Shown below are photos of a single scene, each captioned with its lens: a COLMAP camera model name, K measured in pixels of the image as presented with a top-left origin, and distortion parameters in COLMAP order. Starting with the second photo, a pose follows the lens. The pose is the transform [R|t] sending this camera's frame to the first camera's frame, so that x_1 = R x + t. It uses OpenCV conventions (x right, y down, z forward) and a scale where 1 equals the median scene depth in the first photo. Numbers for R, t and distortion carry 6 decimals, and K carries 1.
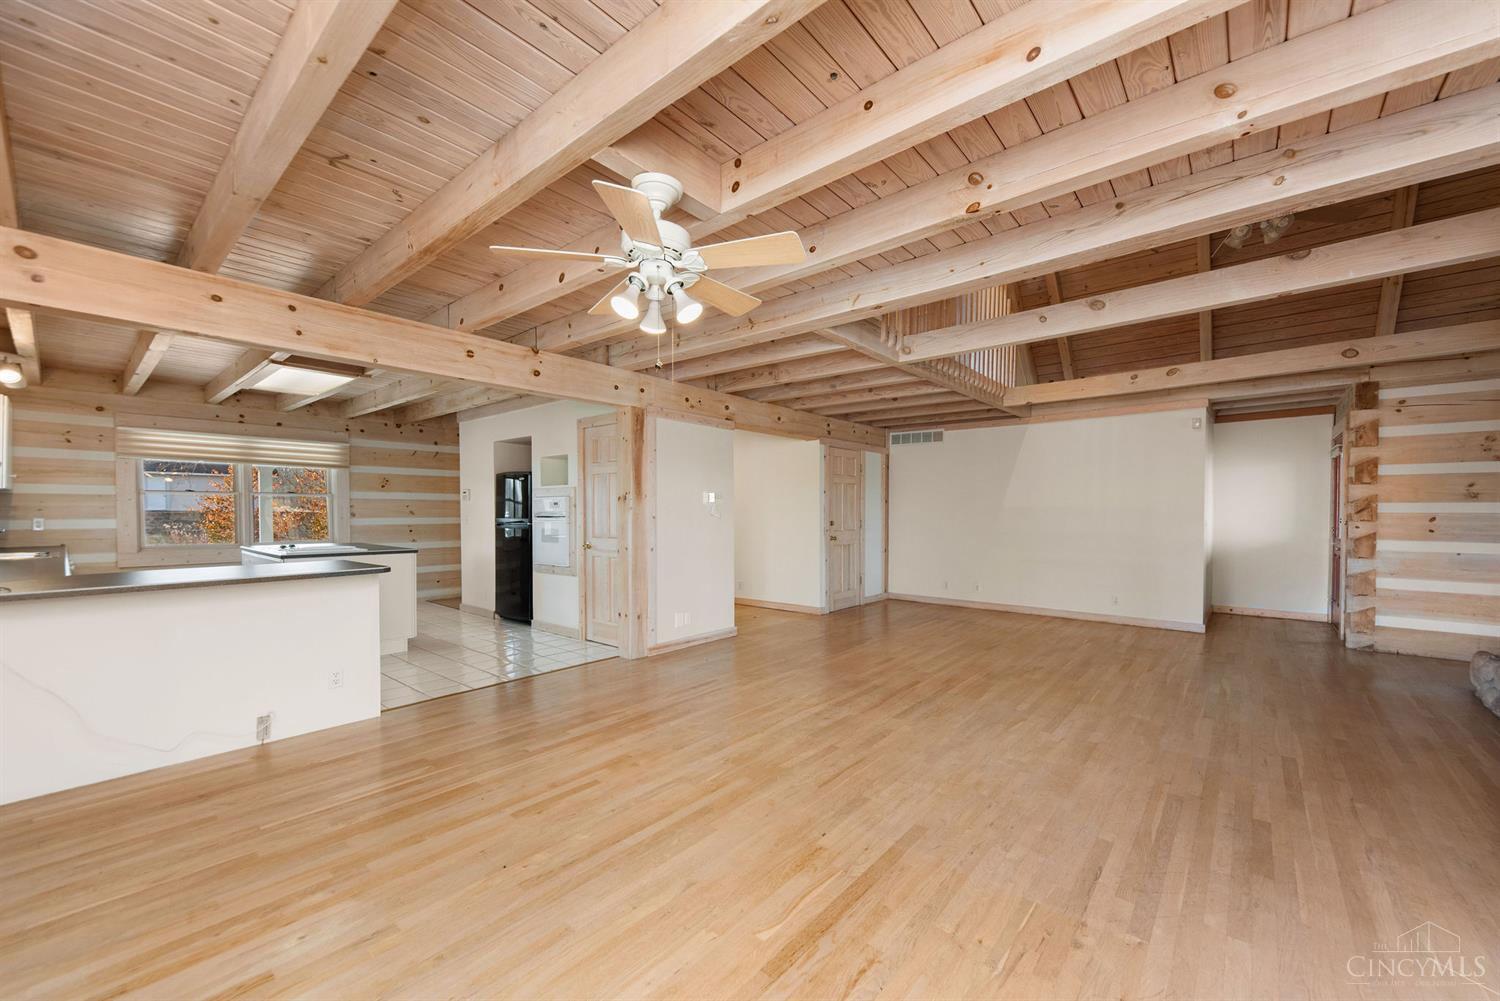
lens RADIAL K [[594.2, 0, 763.0], [0, 594.2, 523.9], [0, 0, 1]] dist [0.003608, -0.000098]
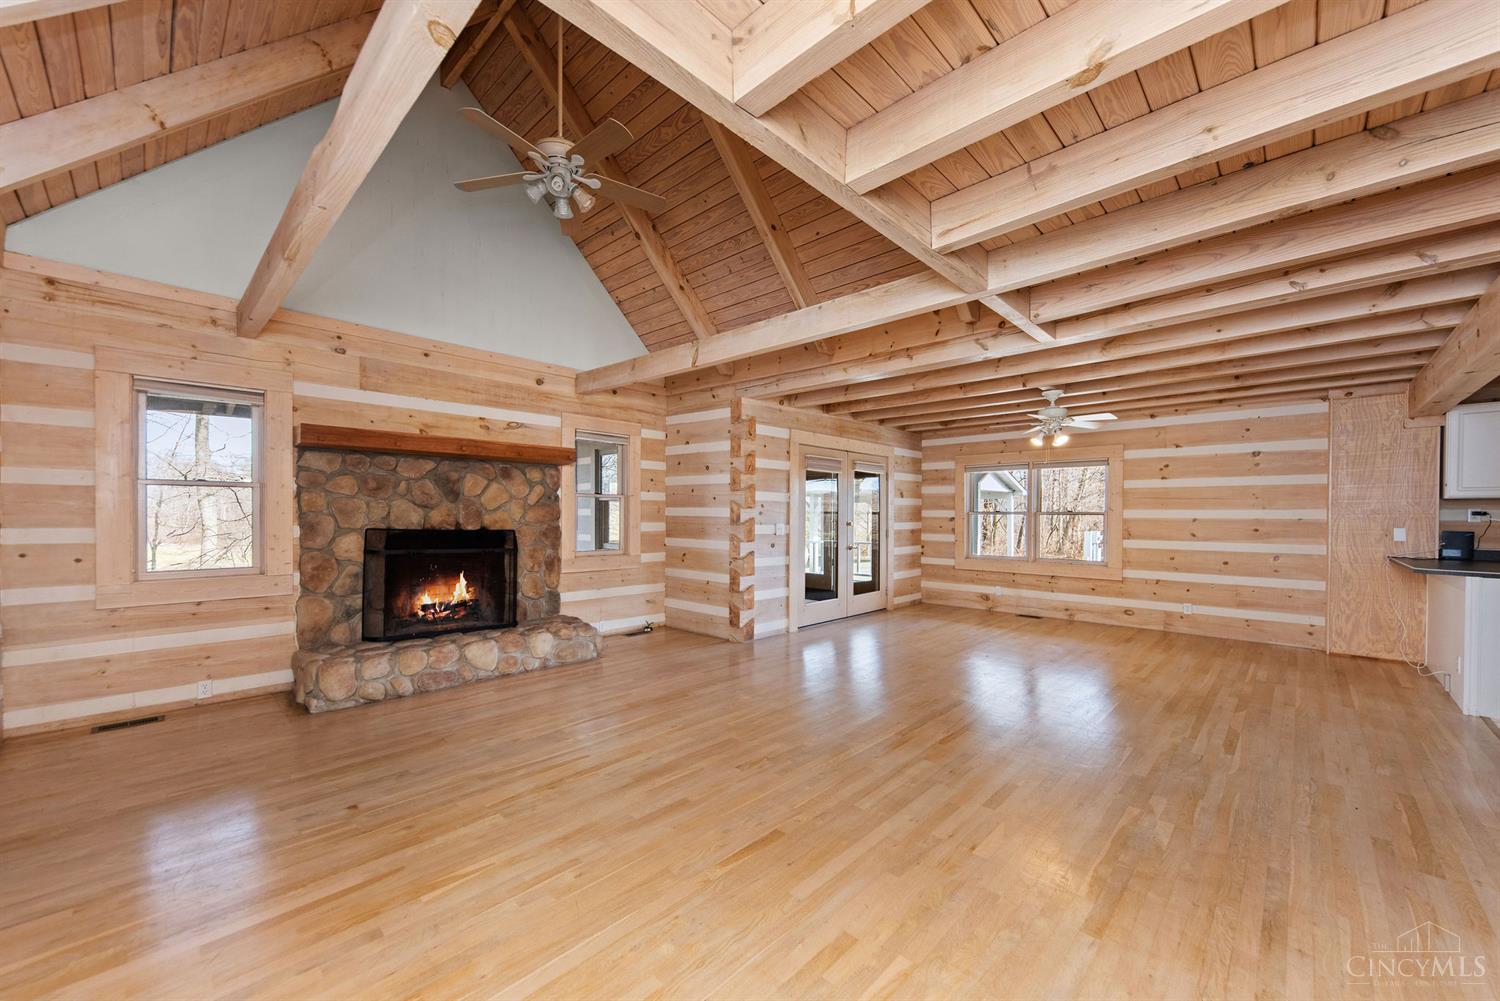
lens RADIAL K [[546.4, 0, 771.1], [0, 546.4, 518.2], [0, 0, 1]] dist [-0.000027, -0.000696]
pose [[-0.997748, -0.007776, 0.066628, 0.491066], [-0.005790, 0.999535, 0.029954, -0.043571], [-0.066830, 0.029501, -0.997328, 1.921205]]
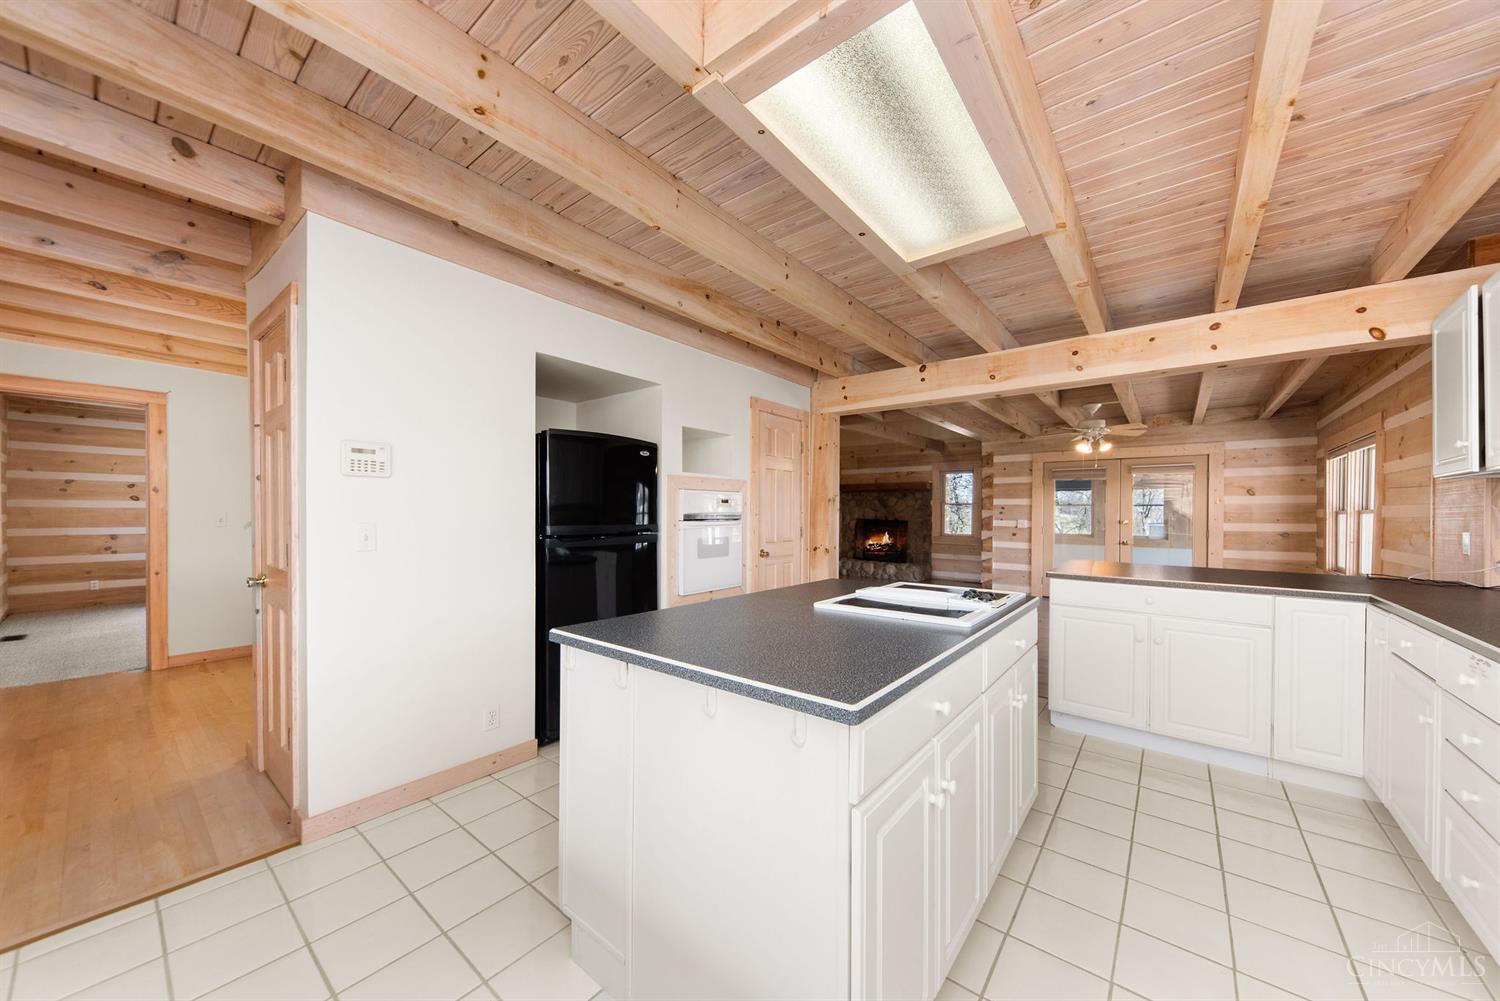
lens RADIAL K [[525.2, 0, 756.1], [0, 525.2, 515.2], [0, 0, 1]] dist [0.006705, -0.000716]
pose [[-0.025743, -0.005981, 0.999651, -1.550398], [0.015273, 0.999863, 0.006375, -0.032334], [-0.999552, 0.015432, -0.025648, 1.529035]]
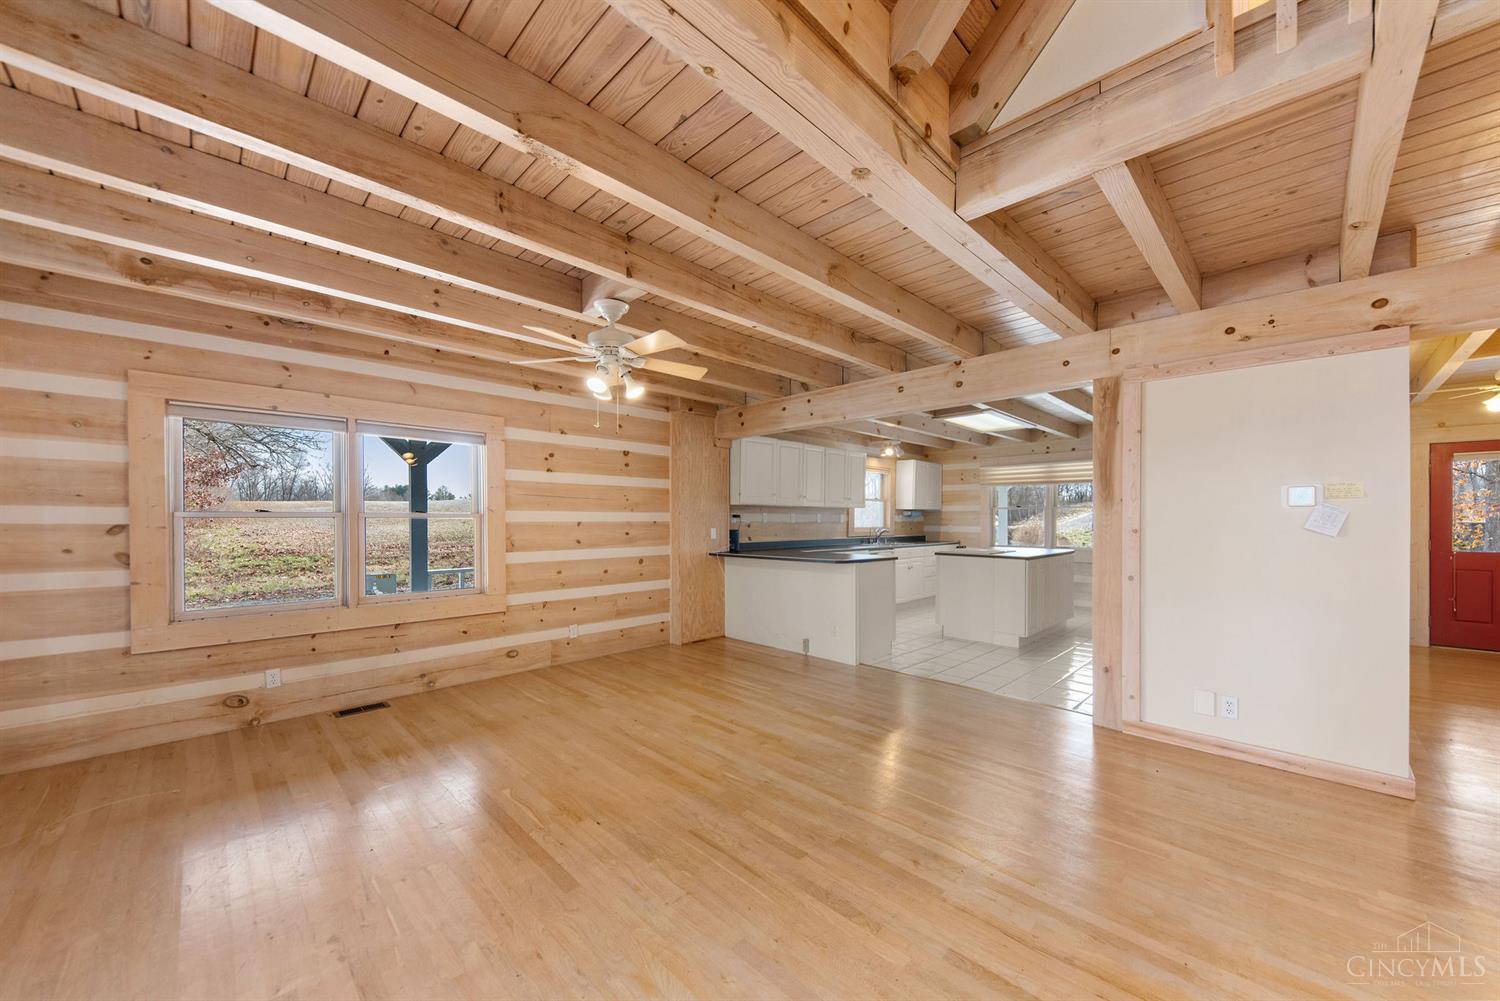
lens RADIAL K [[546.4, 0, 742.4], [0, 546.4, 517.8], [0, 0, 1]] dist [-0.000027, -0.000696]
pose [[-0.110729, -0.006048, -0.993832, 0.640364], [-0.023169, 0.999725, -0.003502, -0.017126], [0.993581, 0.022638, -0.110839, 0.823723]]
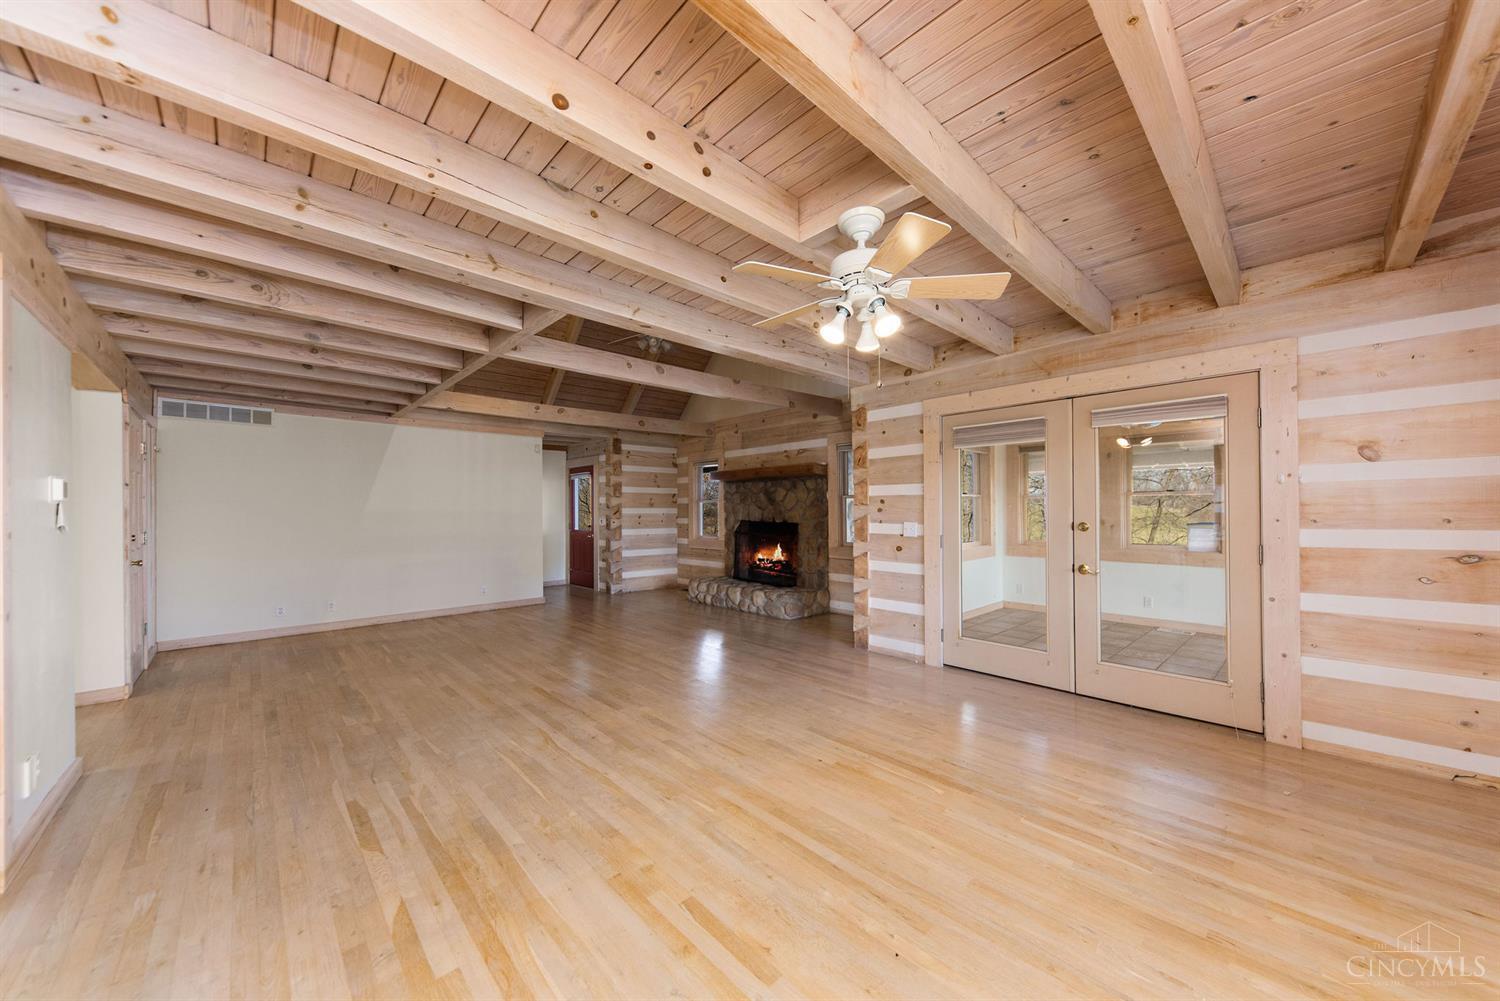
lens RADIAL K [[525.2, 0, 765.6], [0, 525.2, 511.0], [0, 0, 1]] dist [0.006705, -0.000716]
pose [[0.090505, -0.000793, 0.995896, -0.644032], [0.029113, 0.999574, -0.001850, -0.016001], [-0.995470, 0.029161, 0.090490, 0.607960]]
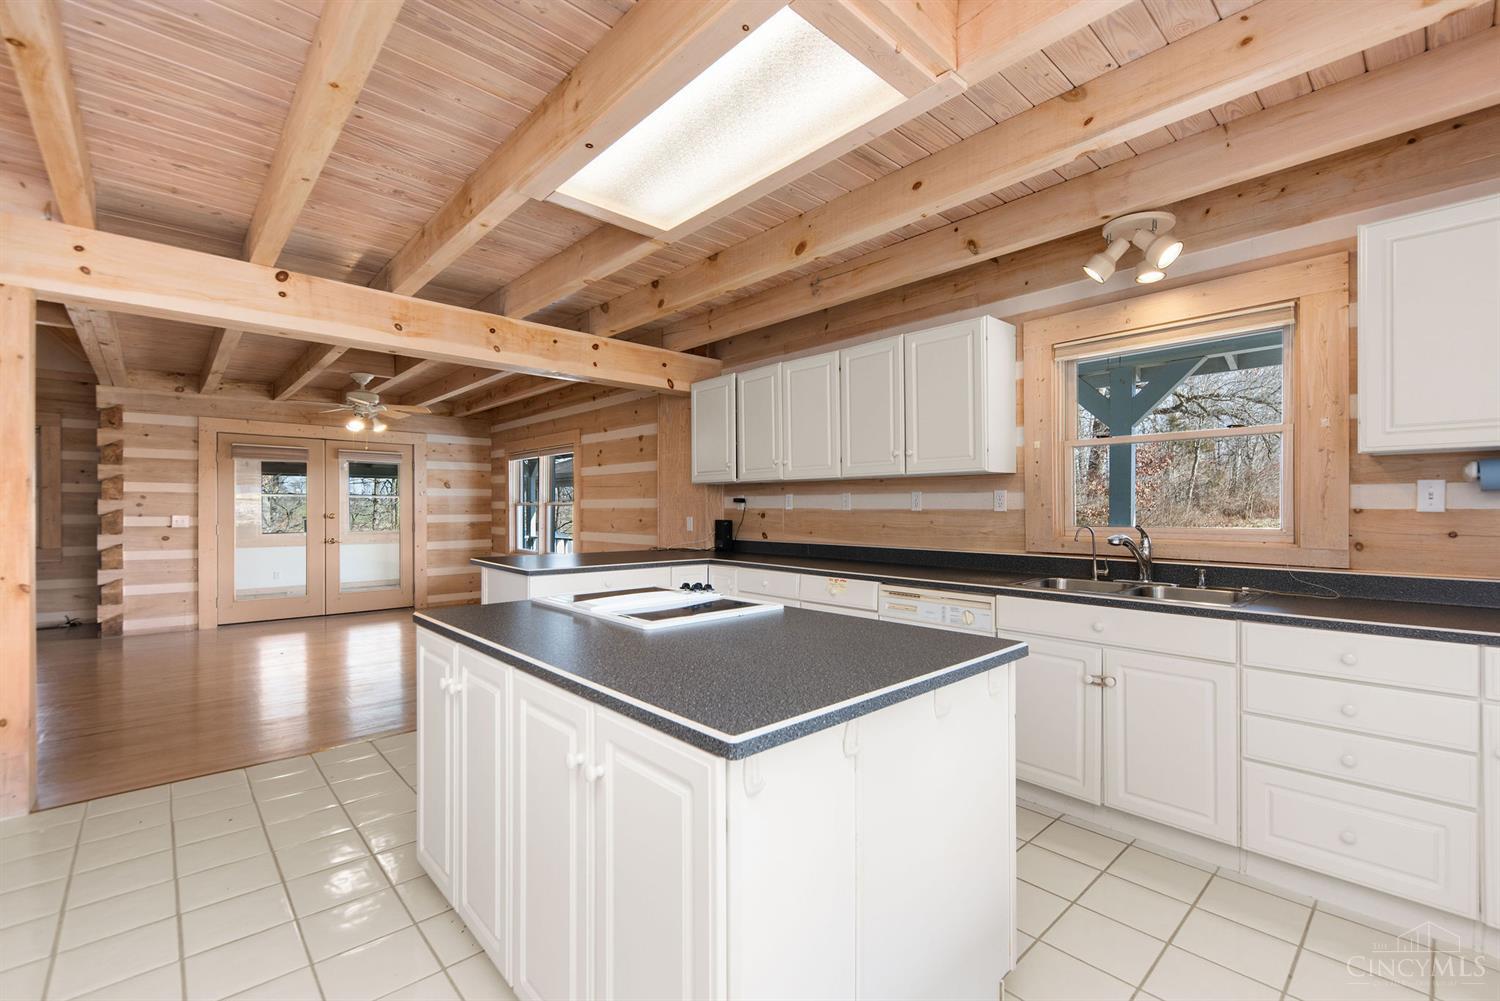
lens RADIAL K [[644.0, 0, 751.6], [0, 644.0, 509.9], [0, 0, 1]] dist [0.010978, -0.000110]
pose [[-0.992066, -0.002849, 0.125682, -1.176821], [0.000214, 0.999703, 0.024349, -0.040197], [-0.125715, 0.024183, -0.991772, 1.929897]]
